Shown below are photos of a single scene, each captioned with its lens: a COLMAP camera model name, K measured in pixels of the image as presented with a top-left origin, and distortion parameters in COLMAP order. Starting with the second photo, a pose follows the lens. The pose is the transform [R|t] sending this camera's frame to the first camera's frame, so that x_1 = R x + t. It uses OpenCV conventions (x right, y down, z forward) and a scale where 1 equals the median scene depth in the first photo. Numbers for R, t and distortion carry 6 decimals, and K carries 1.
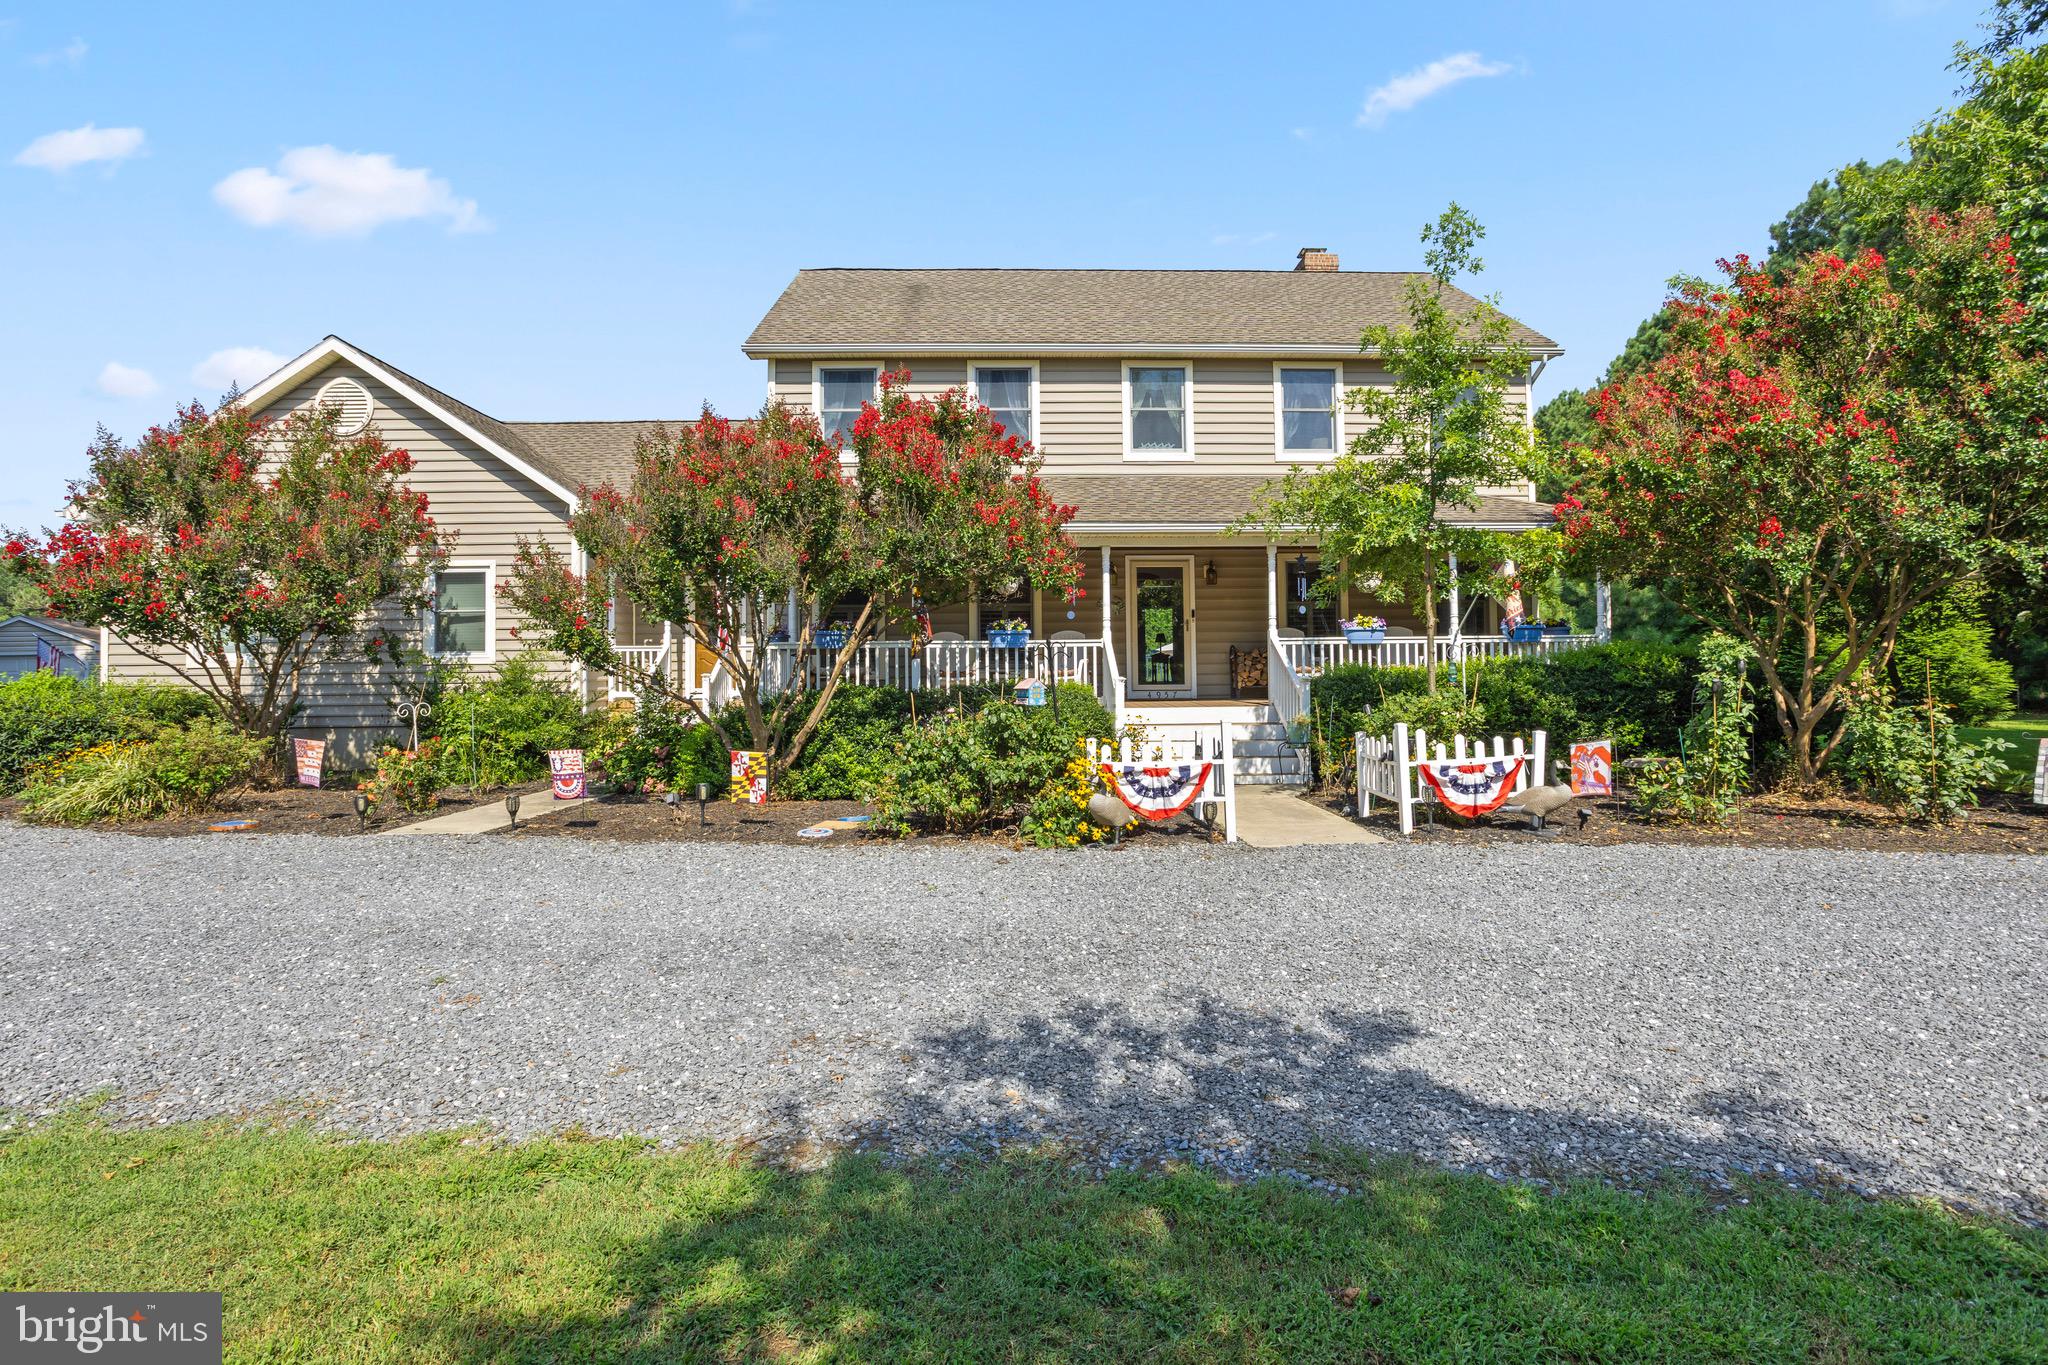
lens RADIAL K [[1012.4, 0, 1022.8], [0, 1012.4, 681.0], [0, 0, 1]] dist [0.005099, 0.001927]
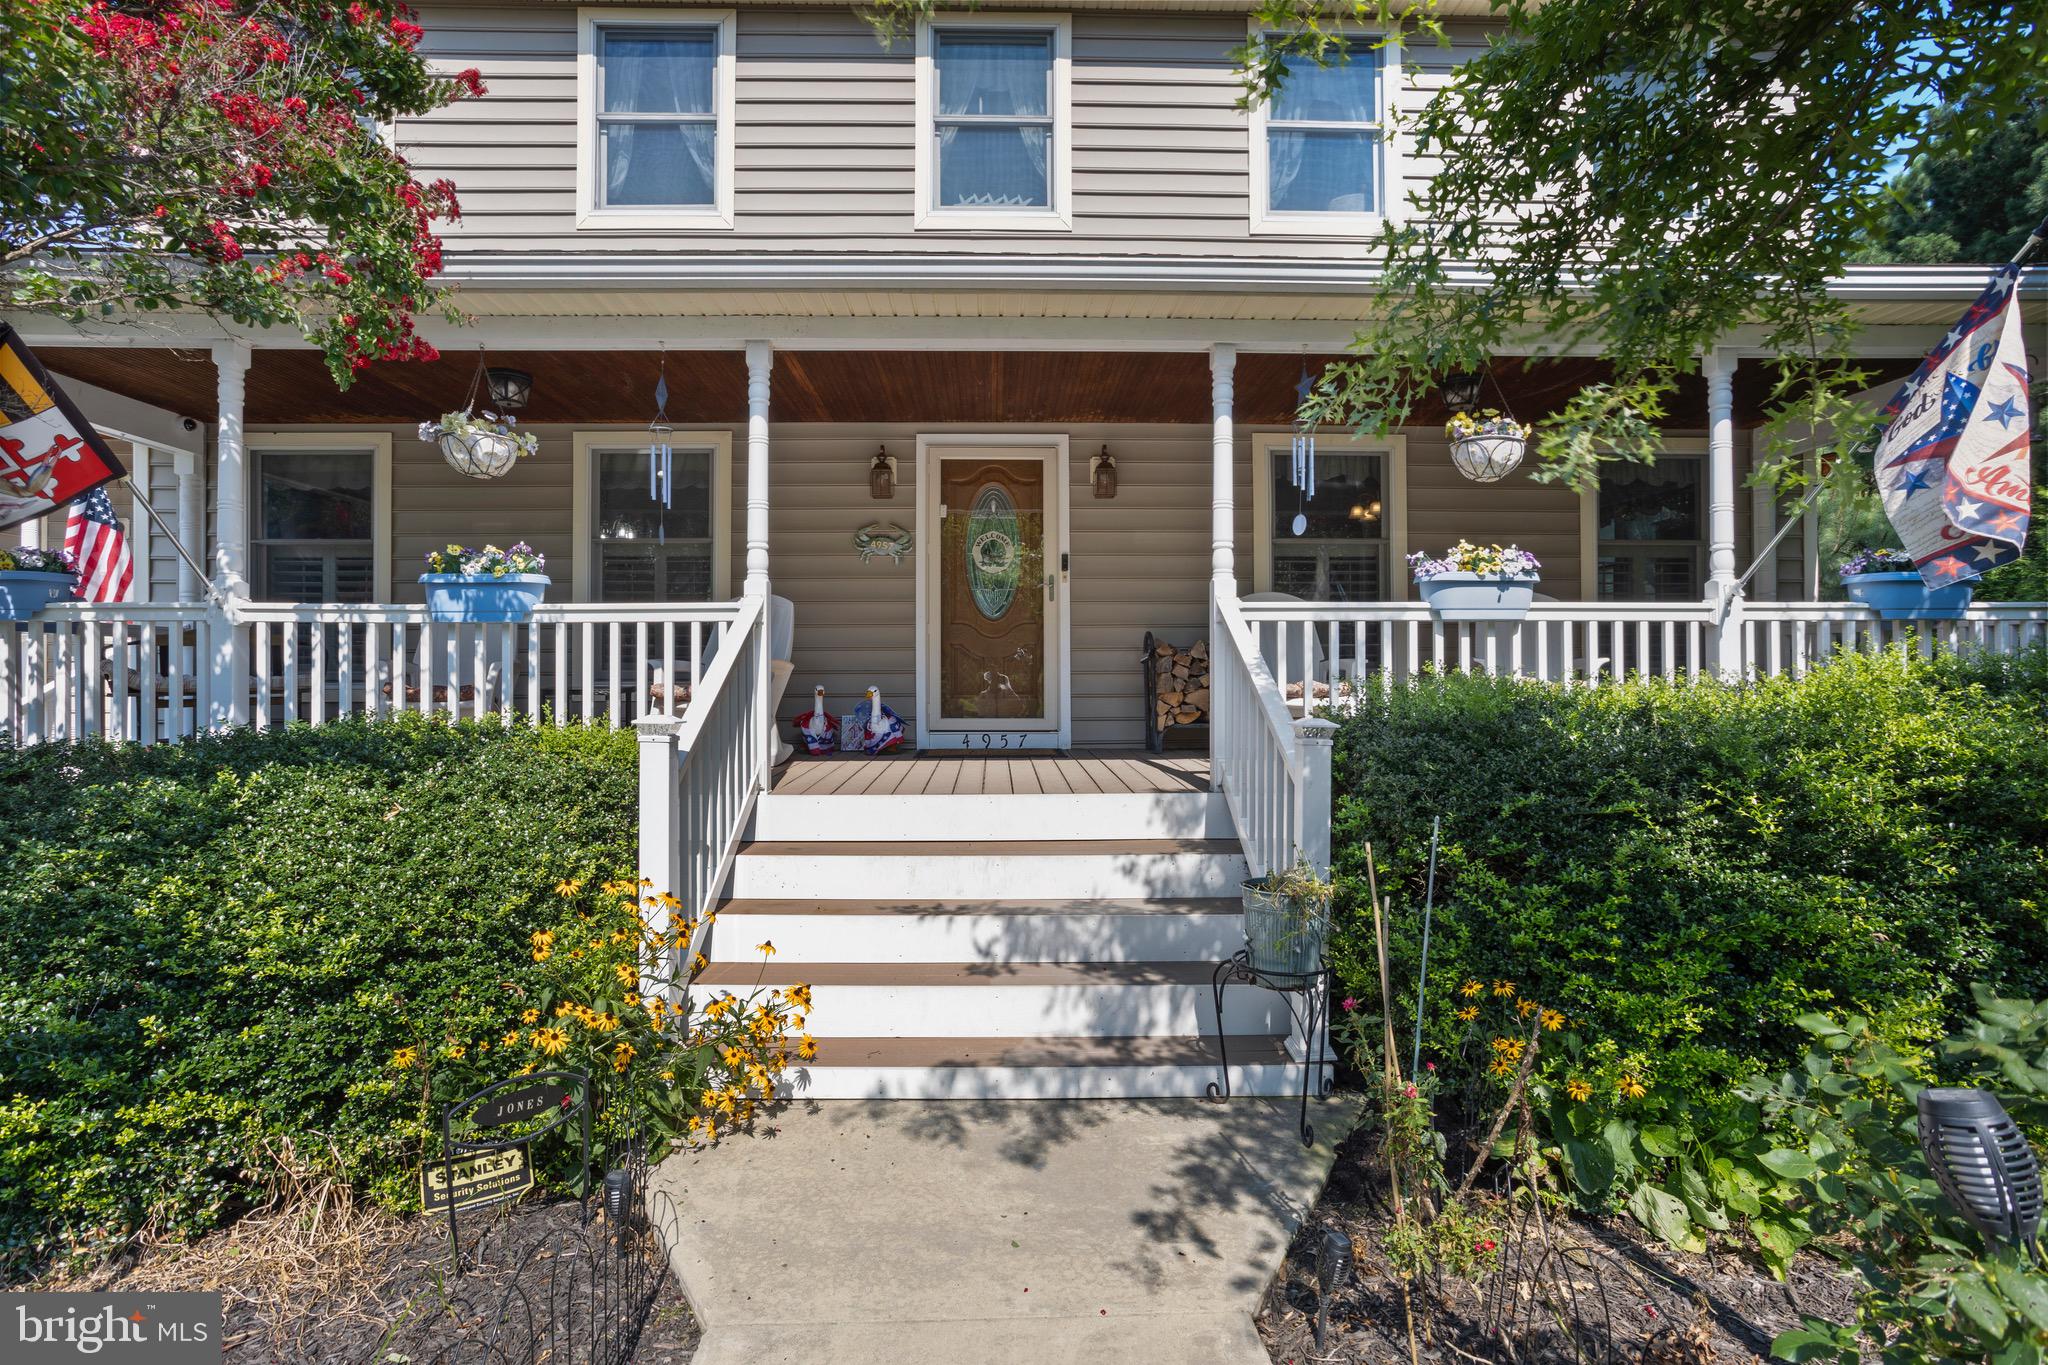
lens RADIAL K [[1012.4, 0, 1024.9], [0, 1012.4, 682.9], [0, 0, 1]] dist [0.005099, 0.001927]
pose [[0.999962, 0.008752, -0.000574, 0.175435], [-0.008756, 0.999924, -0.008684, -0.010043], [0.000498, 0.008689, 0.999962, 0.634604]]
